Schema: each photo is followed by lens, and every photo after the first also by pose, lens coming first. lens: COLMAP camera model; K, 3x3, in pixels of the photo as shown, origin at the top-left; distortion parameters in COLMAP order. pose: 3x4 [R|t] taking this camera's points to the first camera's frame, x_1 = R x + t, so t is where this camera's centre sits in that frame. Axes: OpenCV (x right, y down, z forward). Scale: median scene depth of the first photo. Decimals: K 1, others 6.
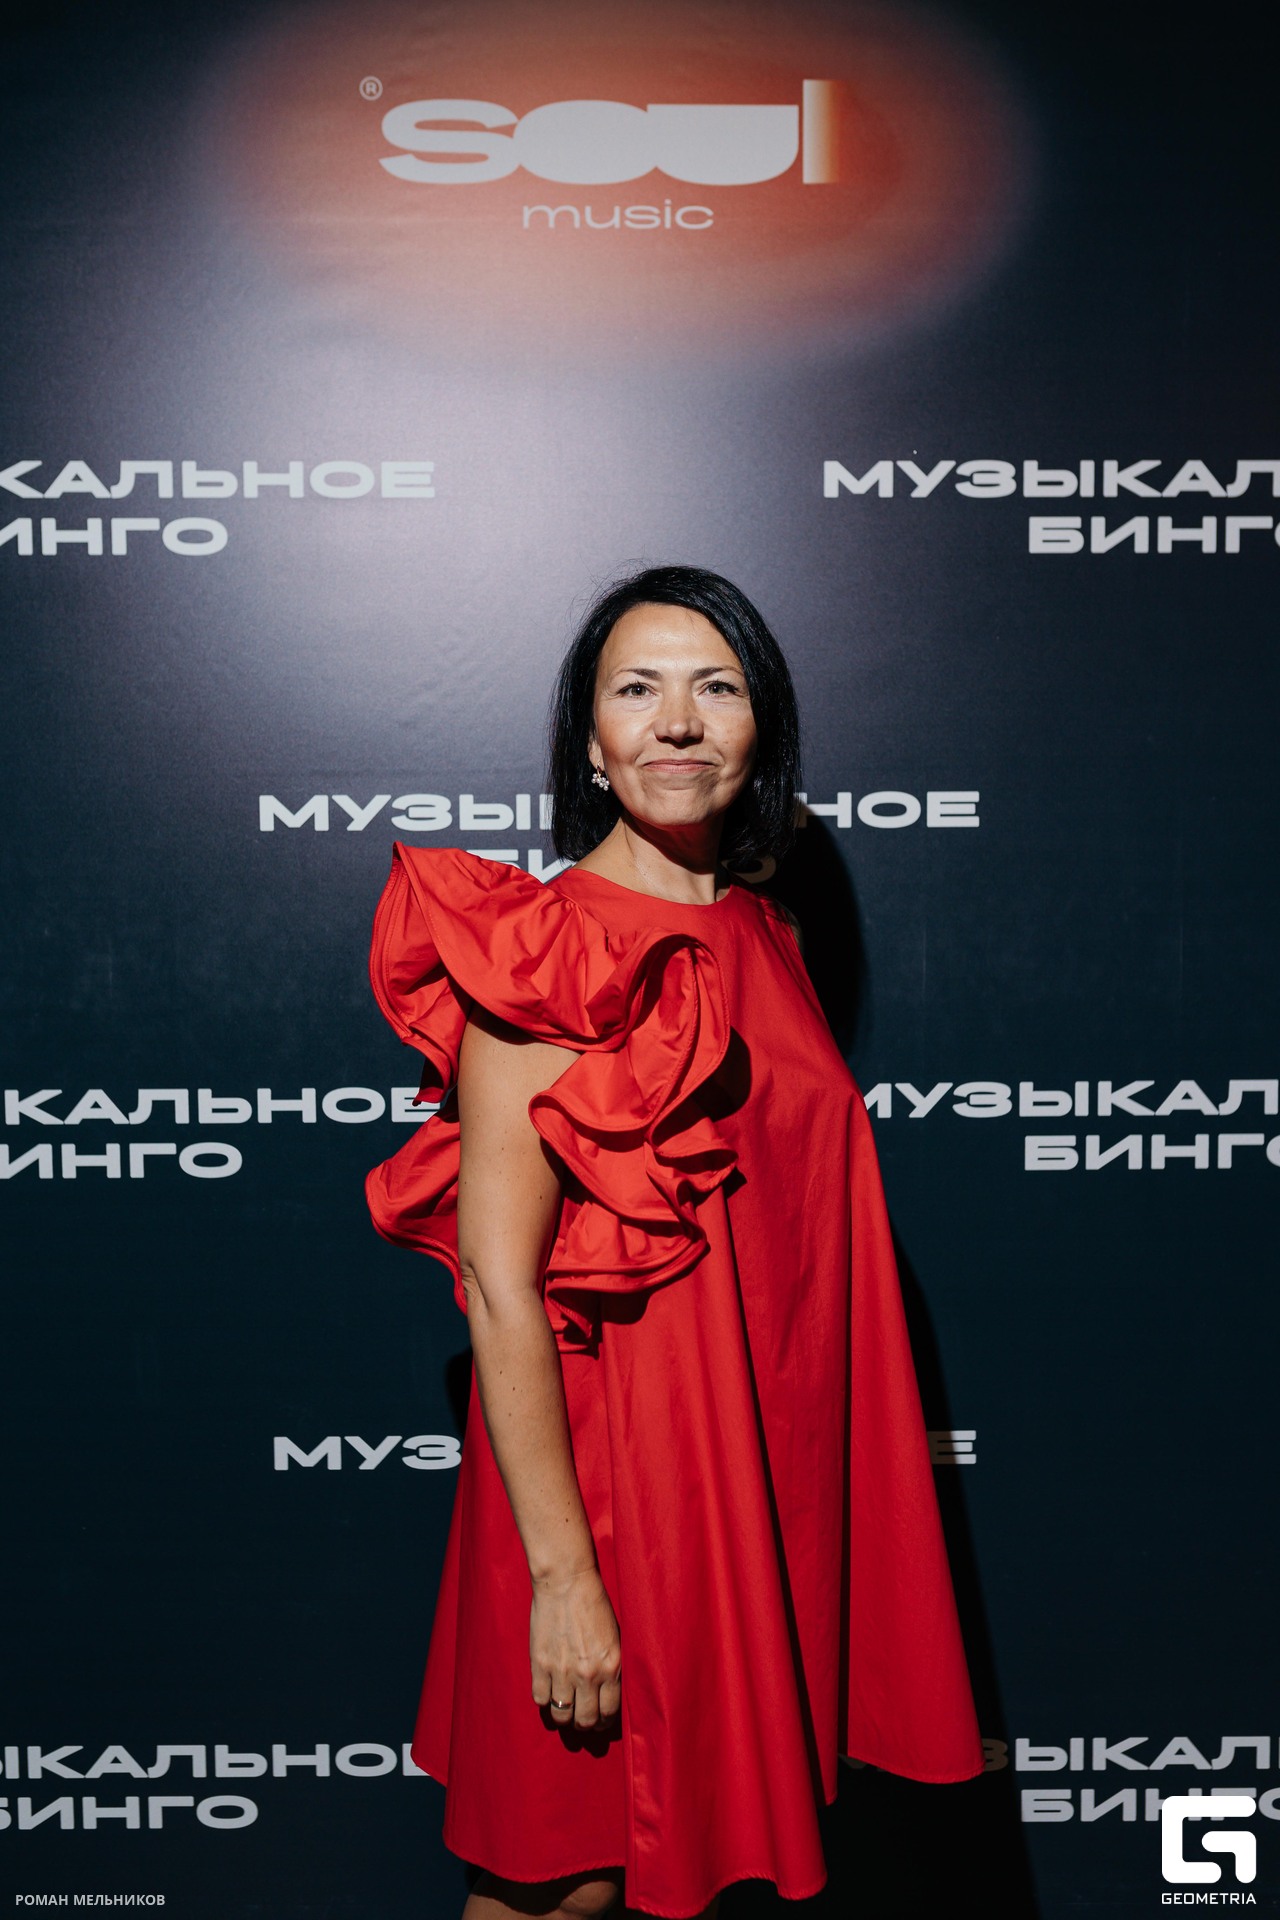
lens RADIAL K [[1823.0, 0, 648.6], [0, 1823.0, 950.7], [0, 0, 1]] dist [0.001275, 0.000000]
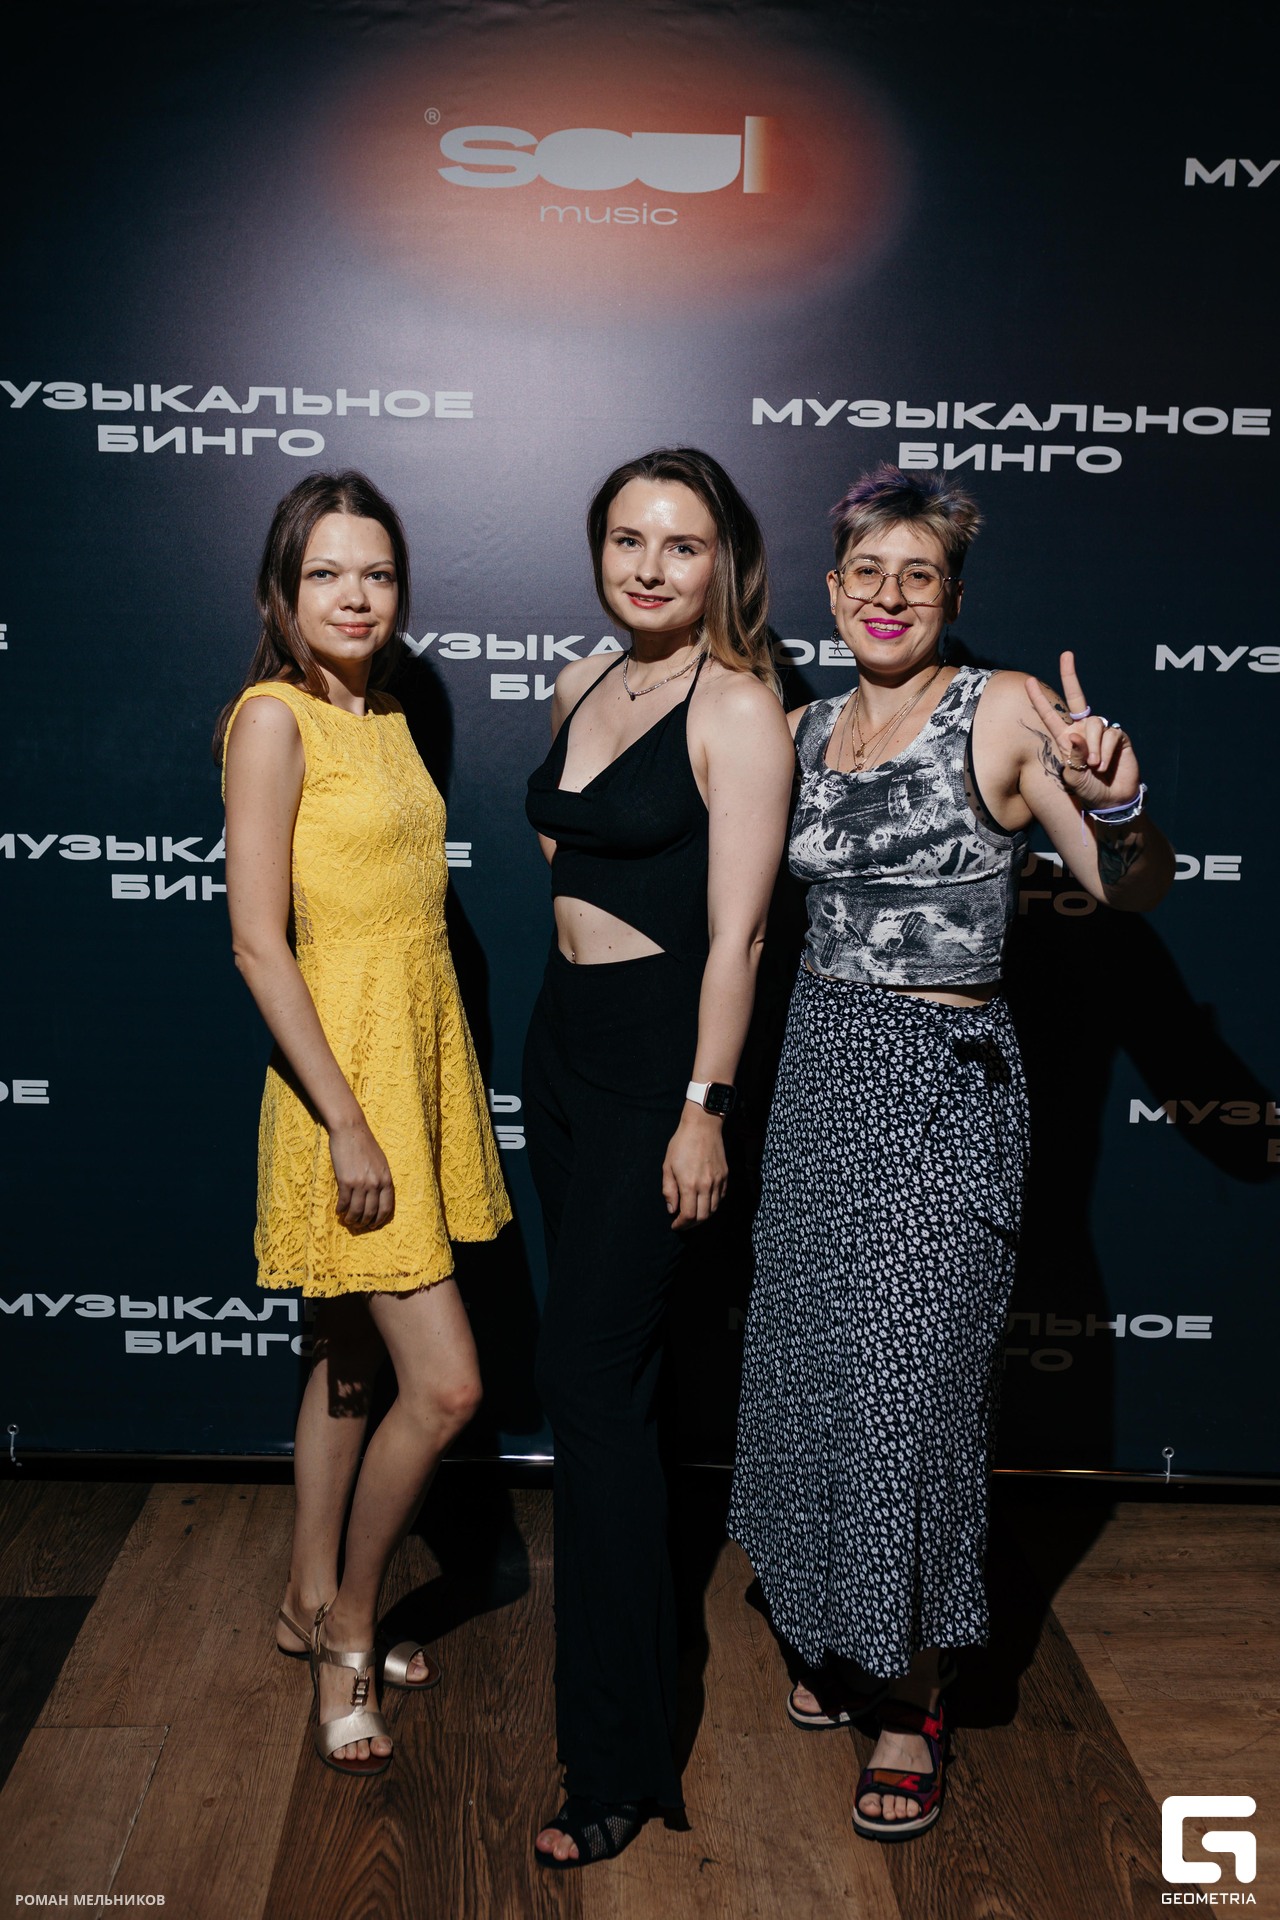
lens RADIAL K [[1823.0, 0, 634.9], [0, 1823.0, 957.4], [0, 0, 1]] dist [0.001275, 0.000000]
pose [[0.999667, 0.025382, -0.004742, 0.023421], [-0.024873, 0.995888, 0.087110, 0.037578], [0.006933, -0.086963, 0.996187, -0.421116]]
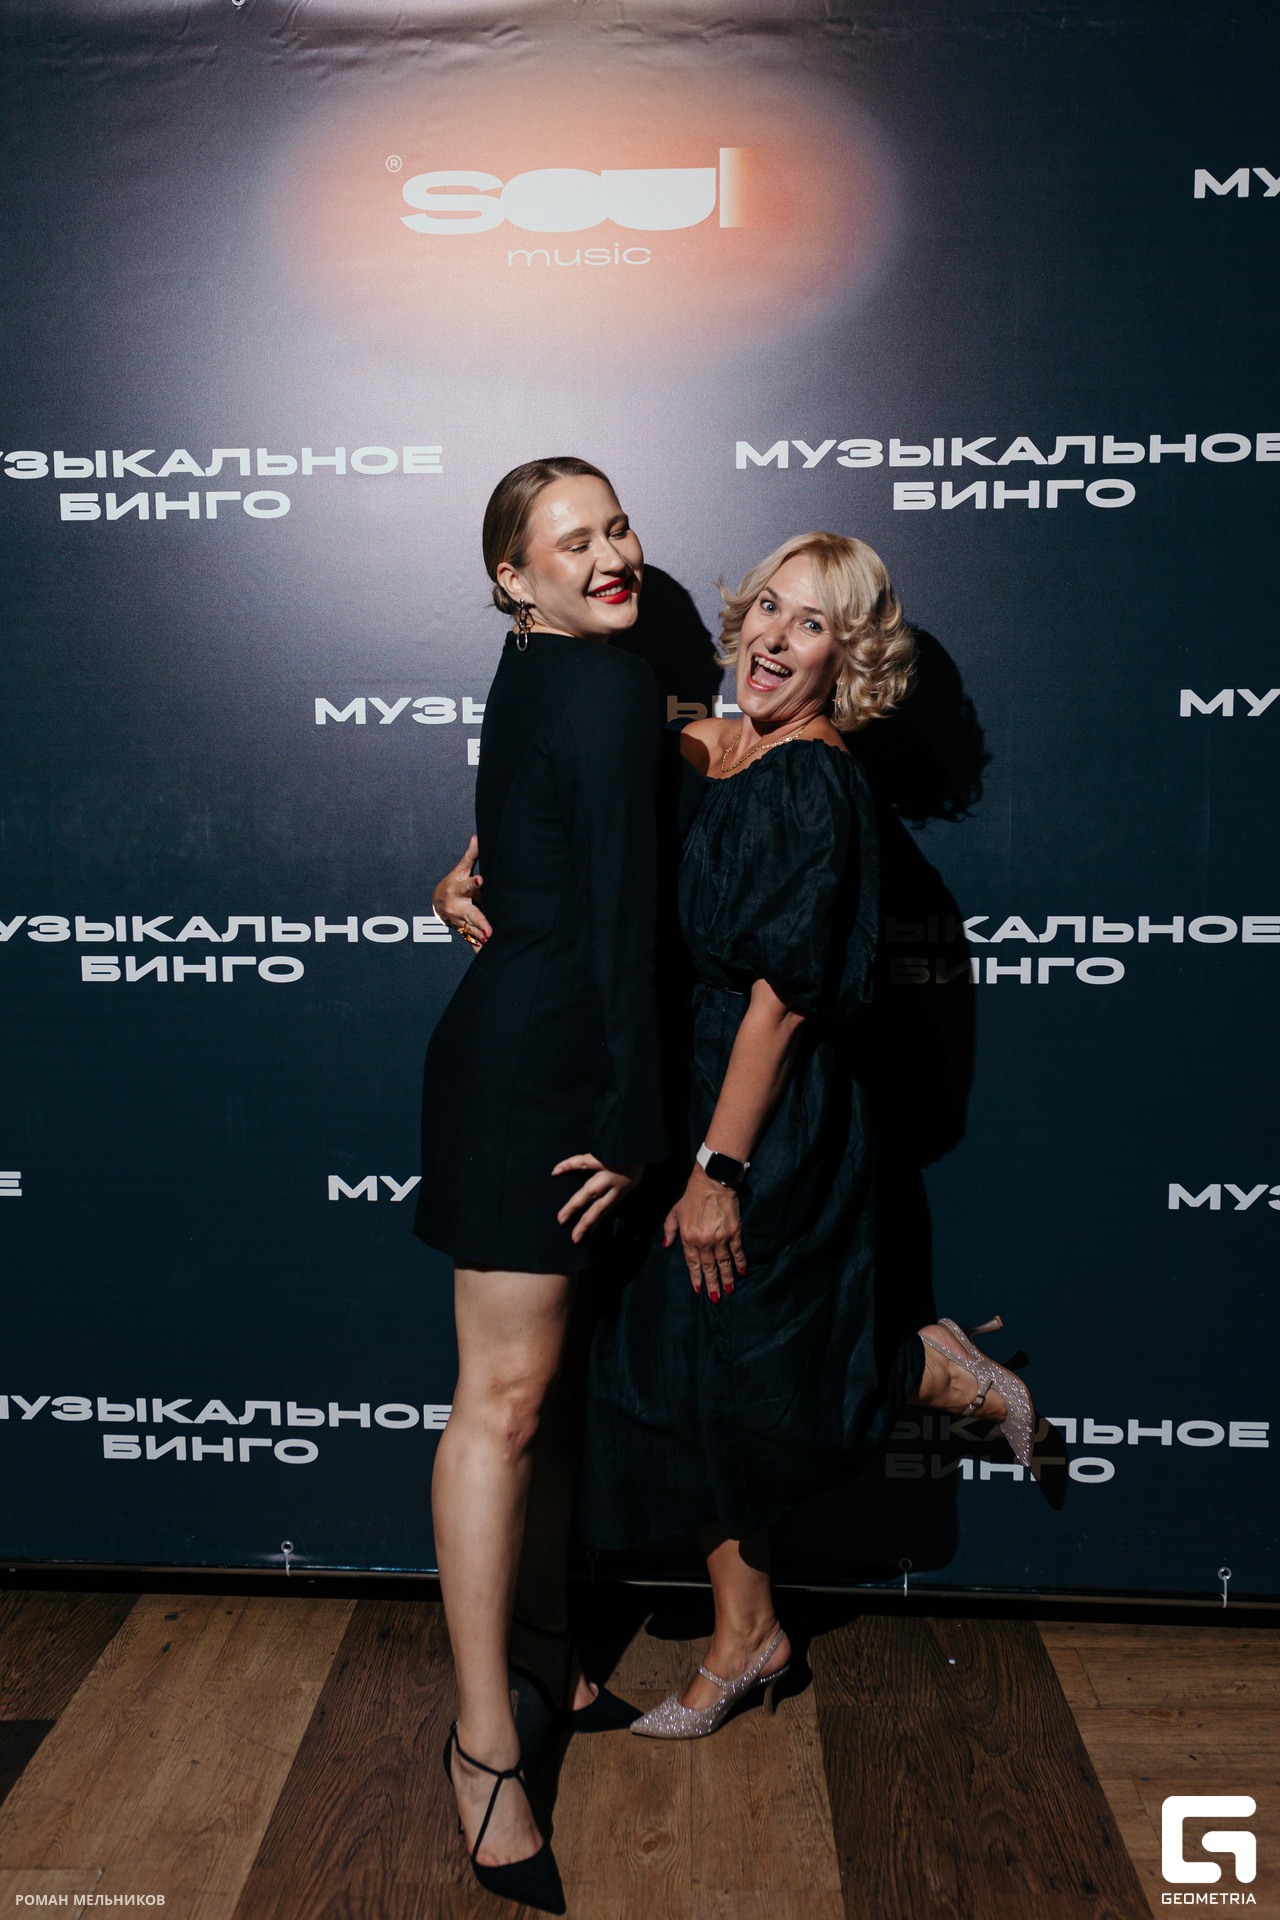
lens RADIAL K [[1823.0, 0, 638.2], [0, 1823.0, 965.4], [0, 0, 1]] dist [0.001275, 0.000000]
pose [[0.996796, 0.009265, -0.079444, 0.133090], [-0.005631, 0.998933, 0.045839, 0.049040], [0.079784, -0.045245, 0.995785, -0.330029]]
